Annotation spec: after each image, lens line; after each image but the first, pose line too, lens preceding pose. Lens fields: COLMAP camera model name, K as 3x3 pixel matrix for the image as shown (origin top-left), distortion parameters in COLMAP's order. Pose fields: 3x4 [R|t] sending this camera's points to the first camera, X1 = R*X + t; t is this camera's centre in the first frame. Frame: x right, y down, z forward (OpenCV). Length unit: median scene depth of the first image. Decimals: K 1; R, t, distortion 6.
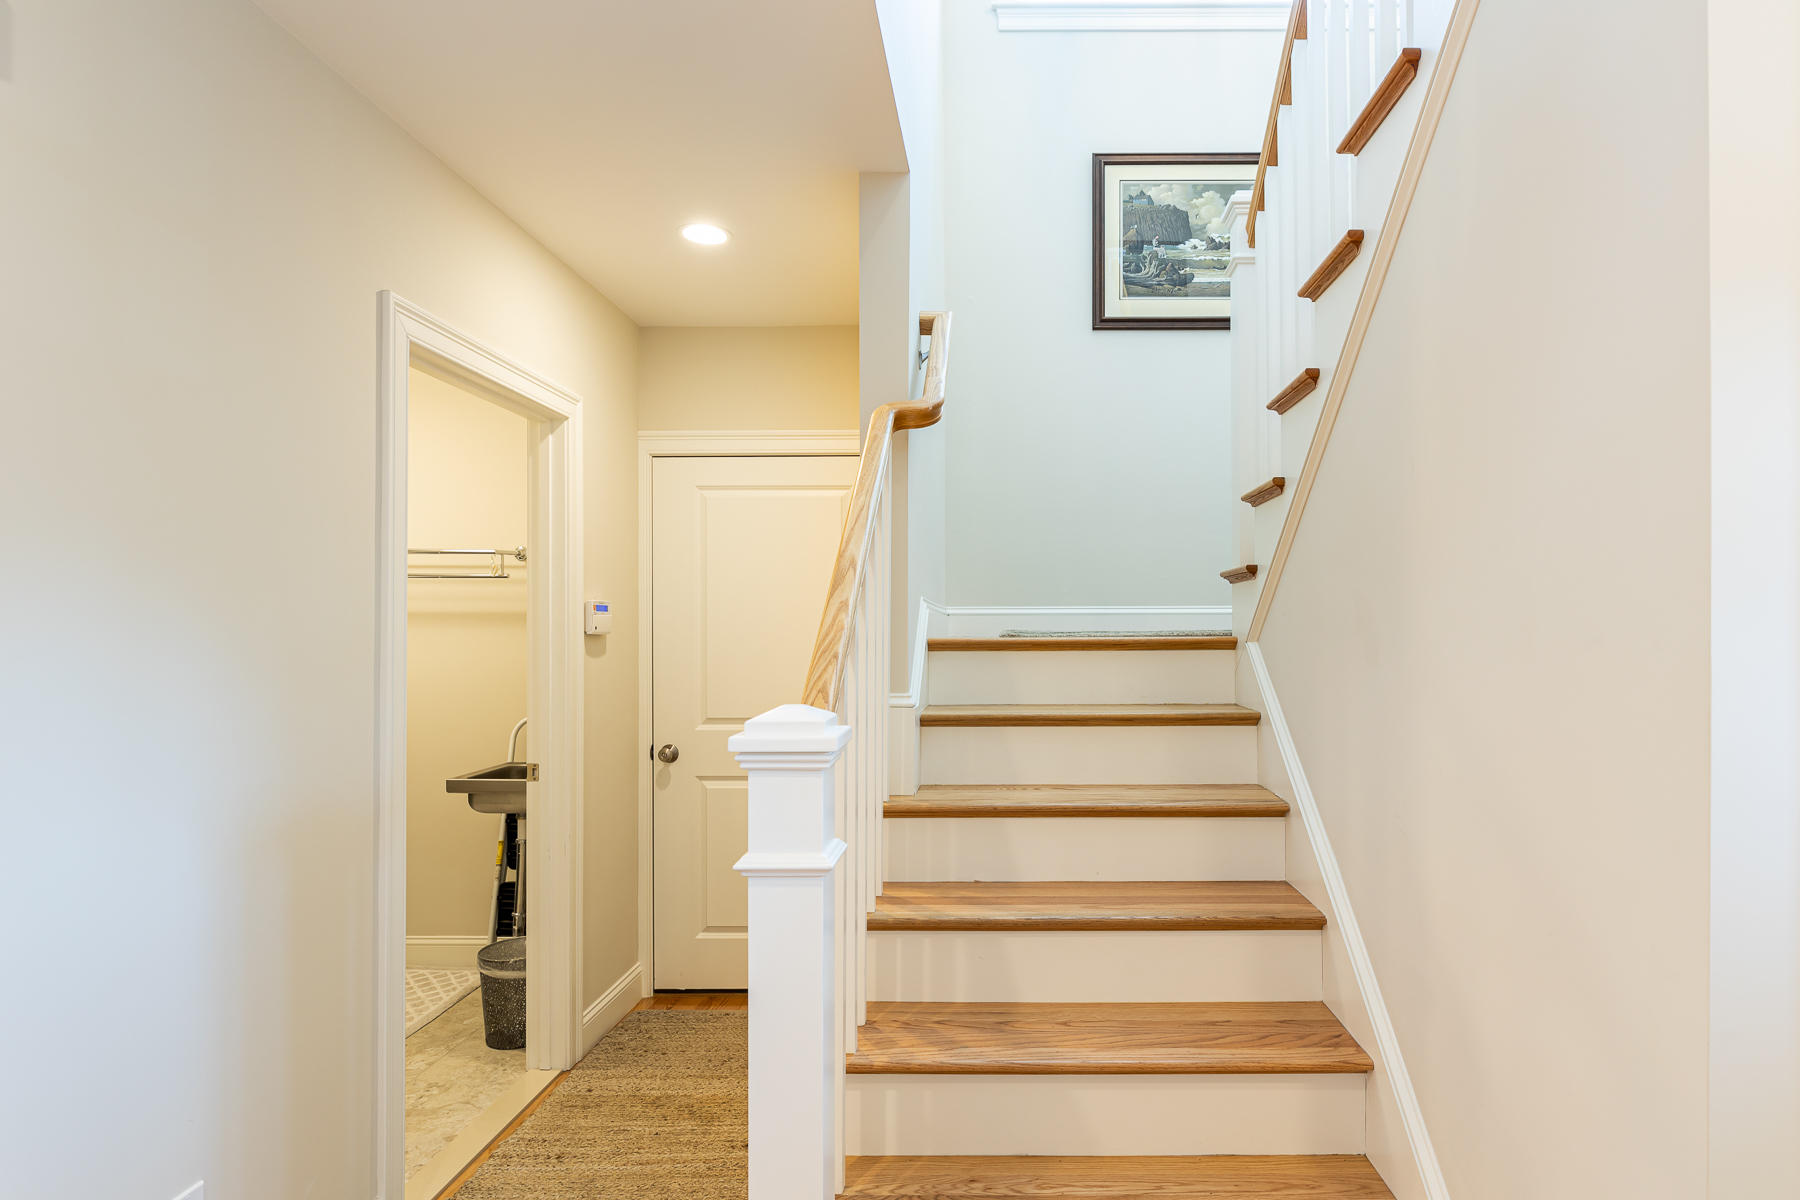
lens RADIAL K [[969.8, 0, 960.1], [0, 969.8, 629.1], [0, 0, 1]] dist [-0.006042, -0.001570]
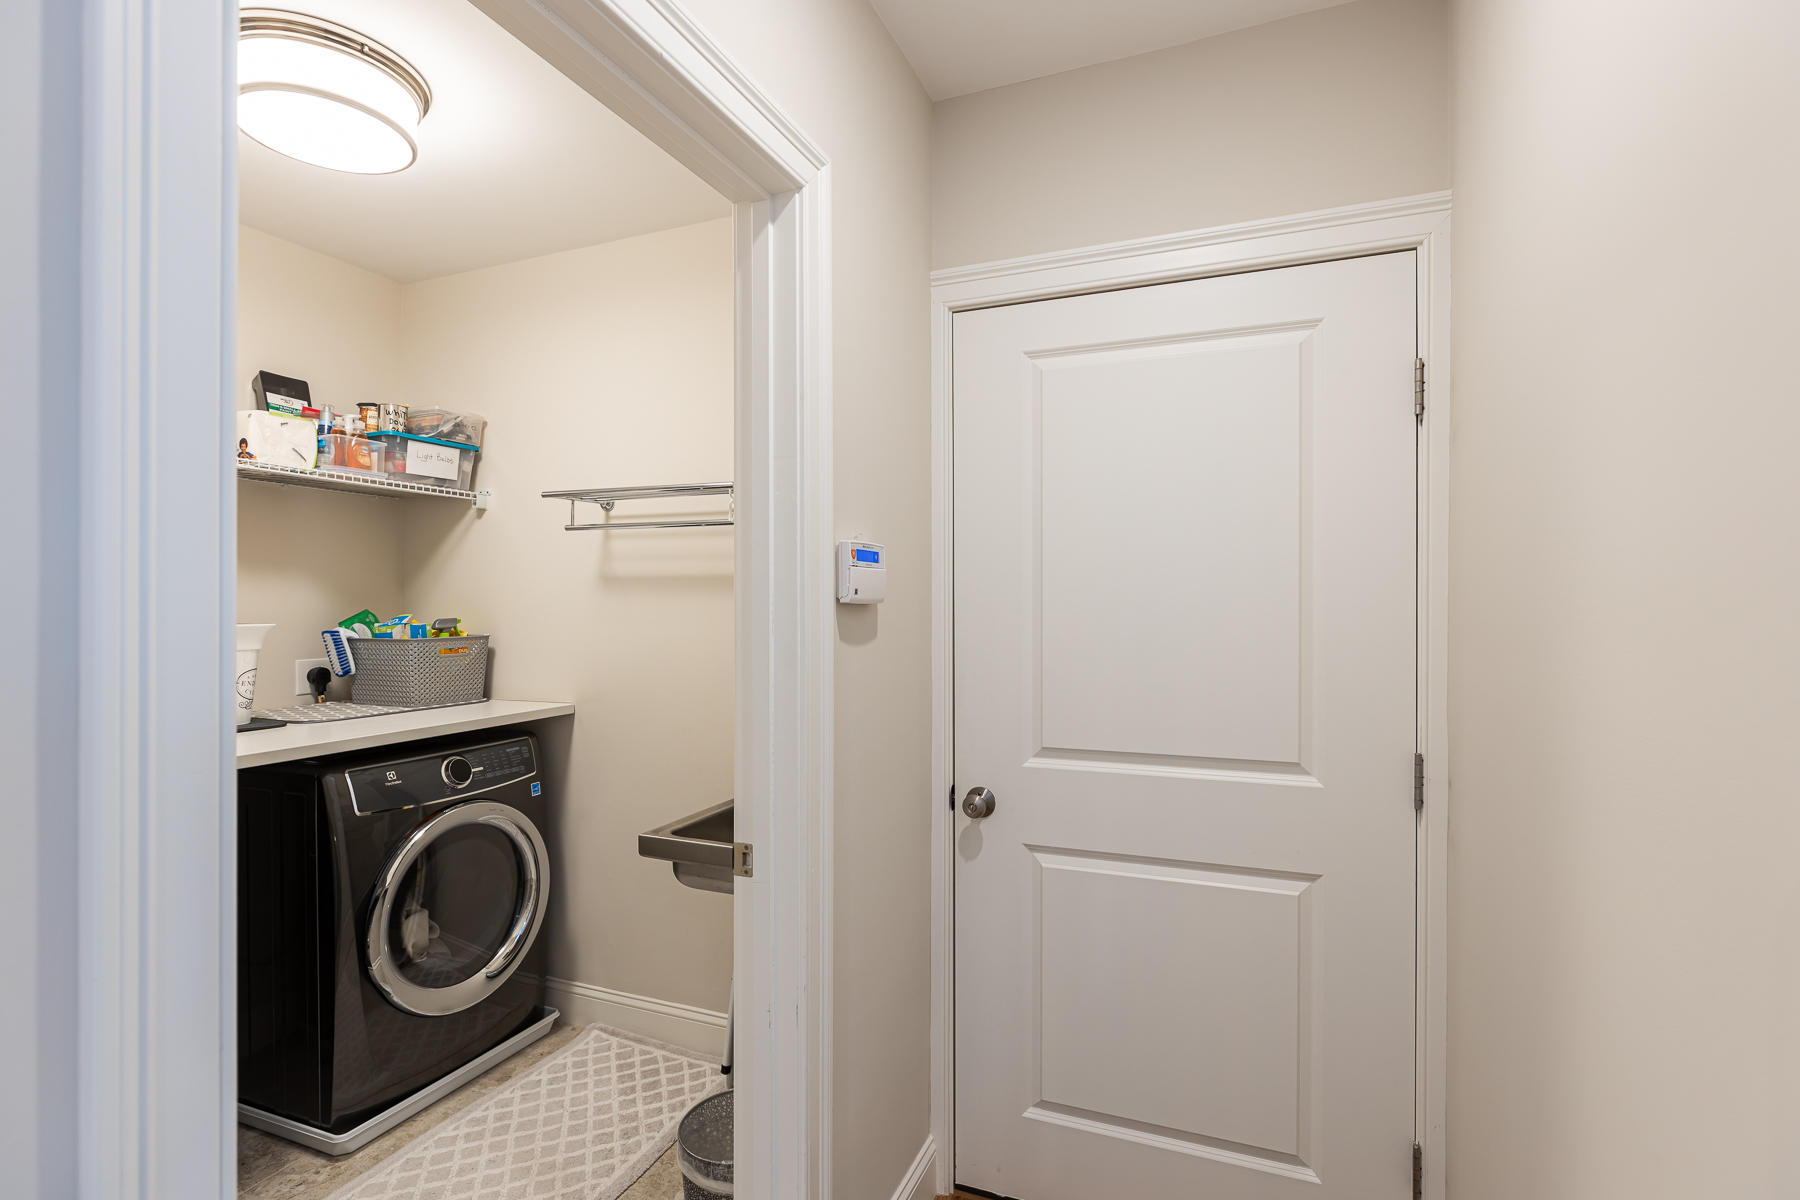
lens RADIAL K [[841.9, 0, 892.4], [0, 841.9, 608.3], [0, 0, 1]] dist [-0.009176, 0.000106]
pose [[0.932521, 0.003297, -0.361101, -0.178912], [0.000096, 0.999956, 0.009378, 0.003435], [0.361116, -0.008779, 0.932480, 0.544149]]
